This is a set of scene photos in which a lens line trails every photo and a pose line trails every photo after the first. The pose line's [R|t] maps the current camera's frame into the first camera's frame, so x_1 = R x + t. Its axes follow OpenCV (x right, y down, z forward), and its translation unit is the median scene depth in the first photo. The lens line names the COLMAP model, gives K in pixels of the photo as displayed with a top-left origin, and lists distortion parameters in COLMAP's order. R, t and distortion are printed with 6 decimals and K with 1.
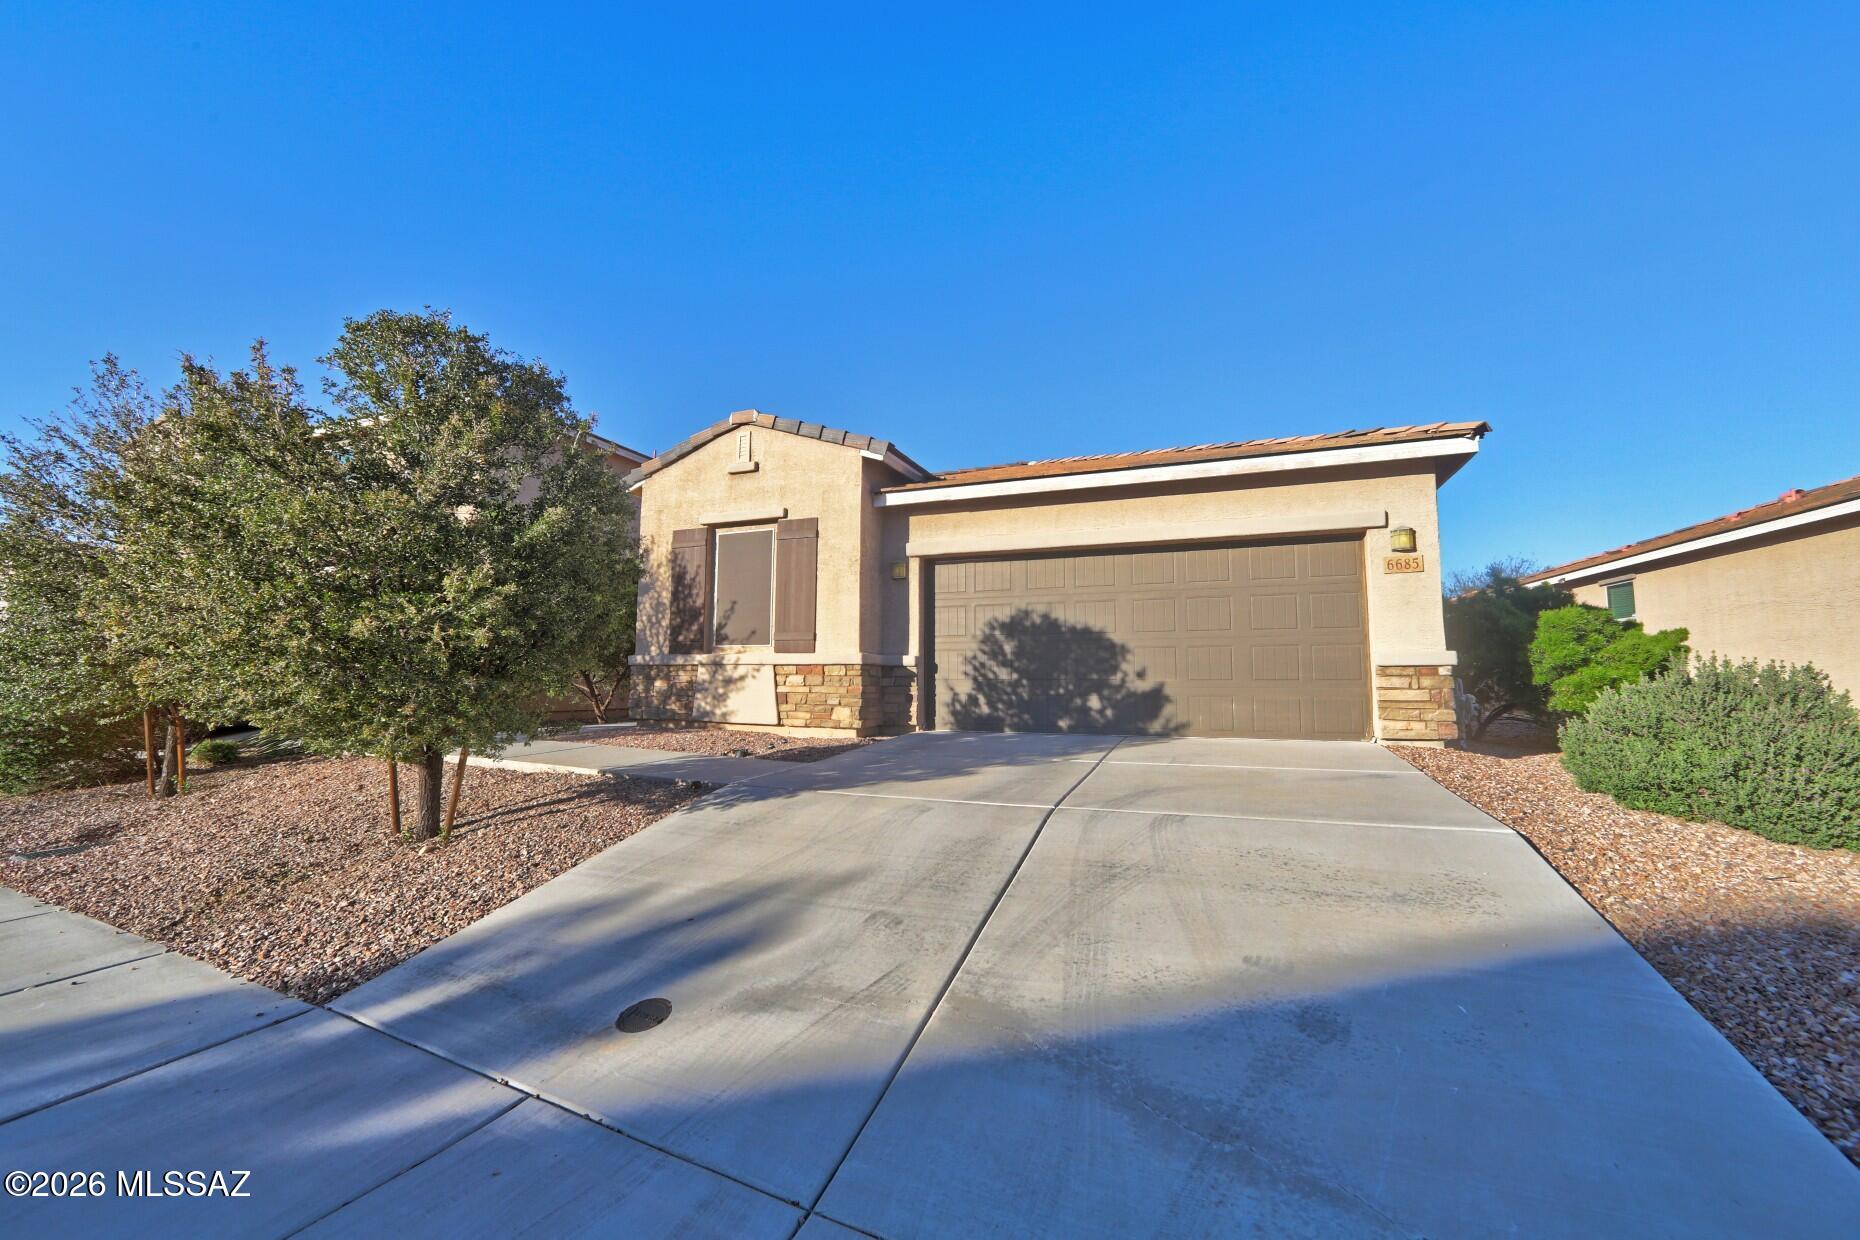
lens RADIAL K [[733.4, 0, 927.9], [0, 733.4, 615.8], [0, 0, 1]] dist [0.001145, 0.001891]
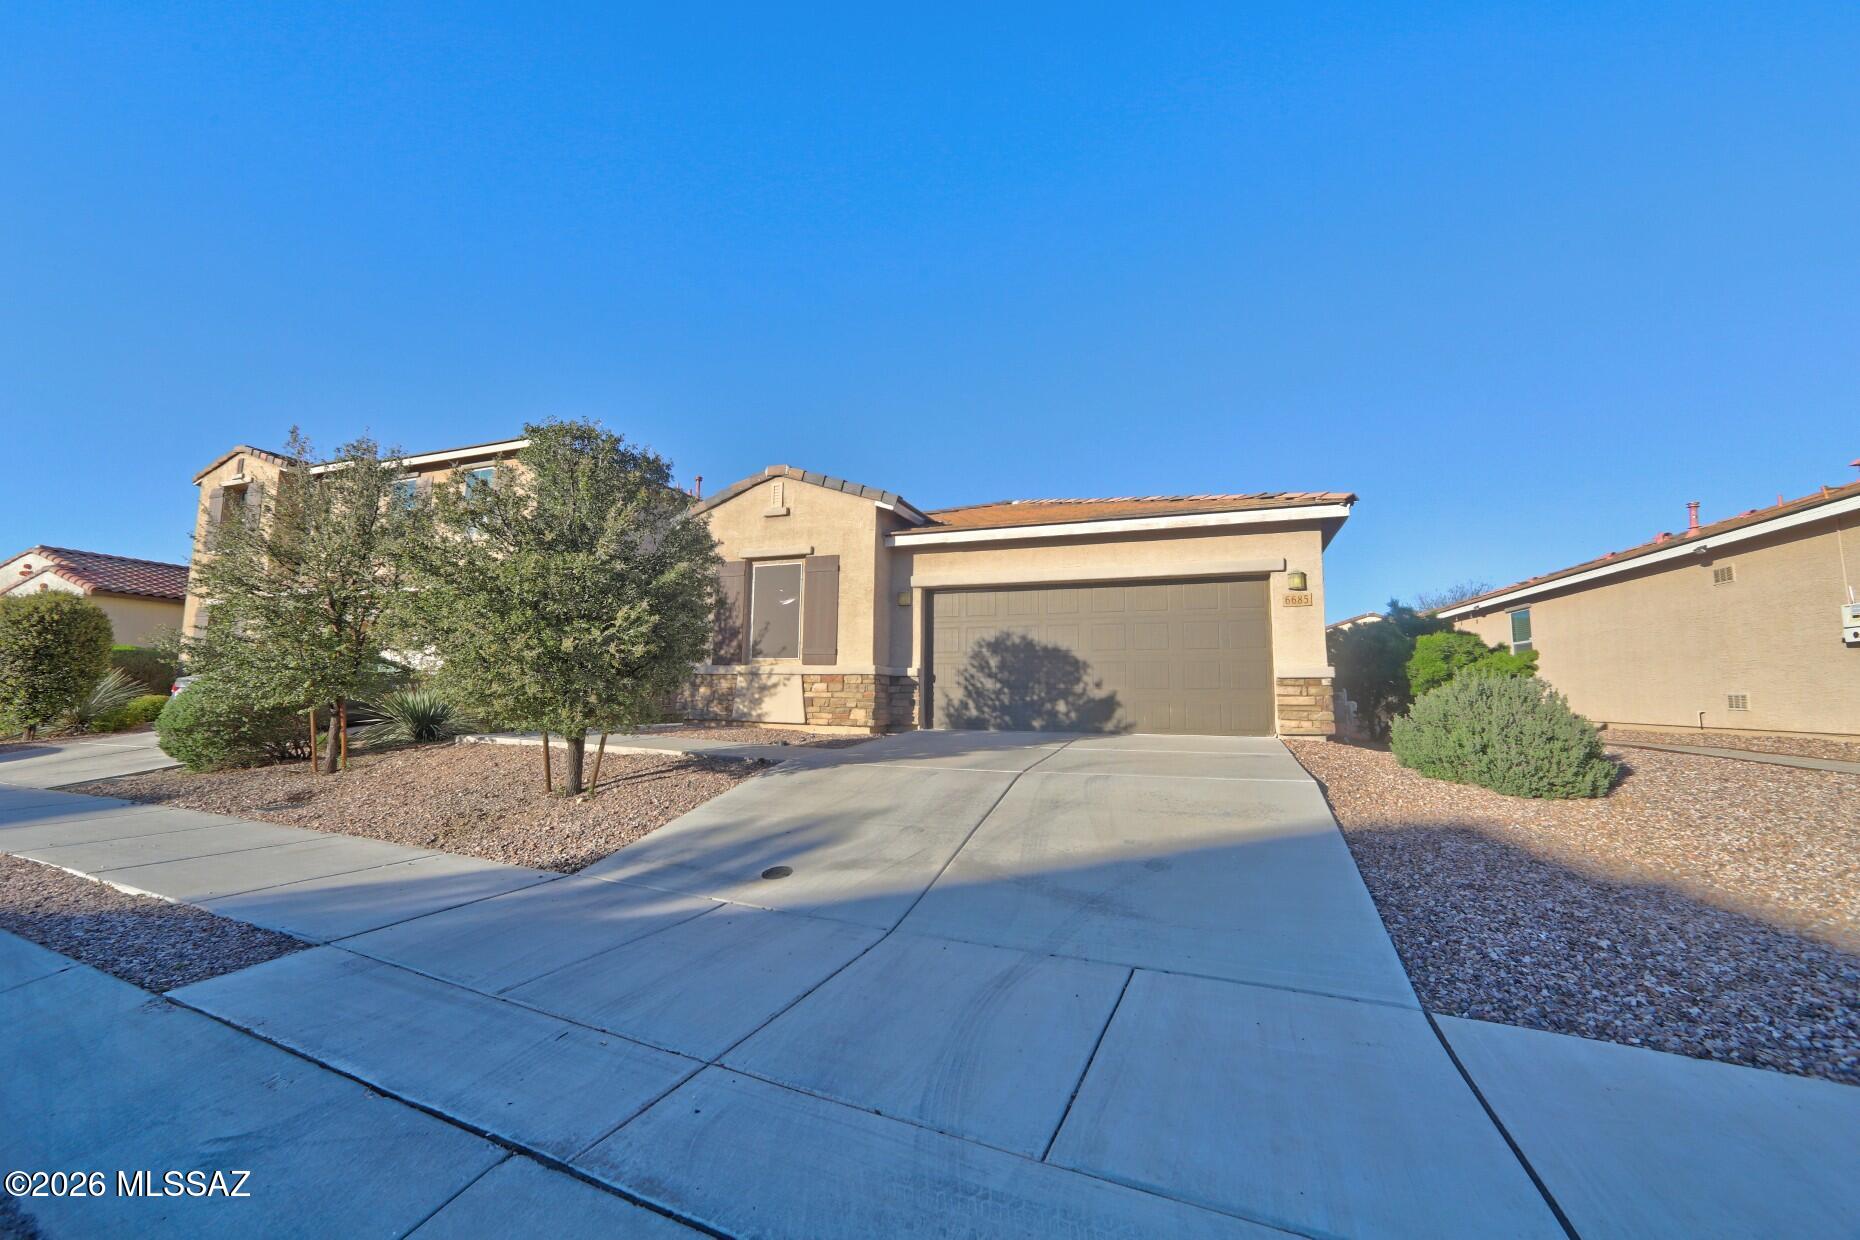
lens RADIAL K [[733.4, 0, 931.4], [0, 733.4, 630.9], [0, 0, 1]] dist [0.001145, 0.001891]
pose [[0.999715, 0.008799, 0.022171, -0.027708], [-0.008785, 0.999961, -0.000743, -0.008996], [-0.022176, 0.000548, 0.999754, -0.290476]]
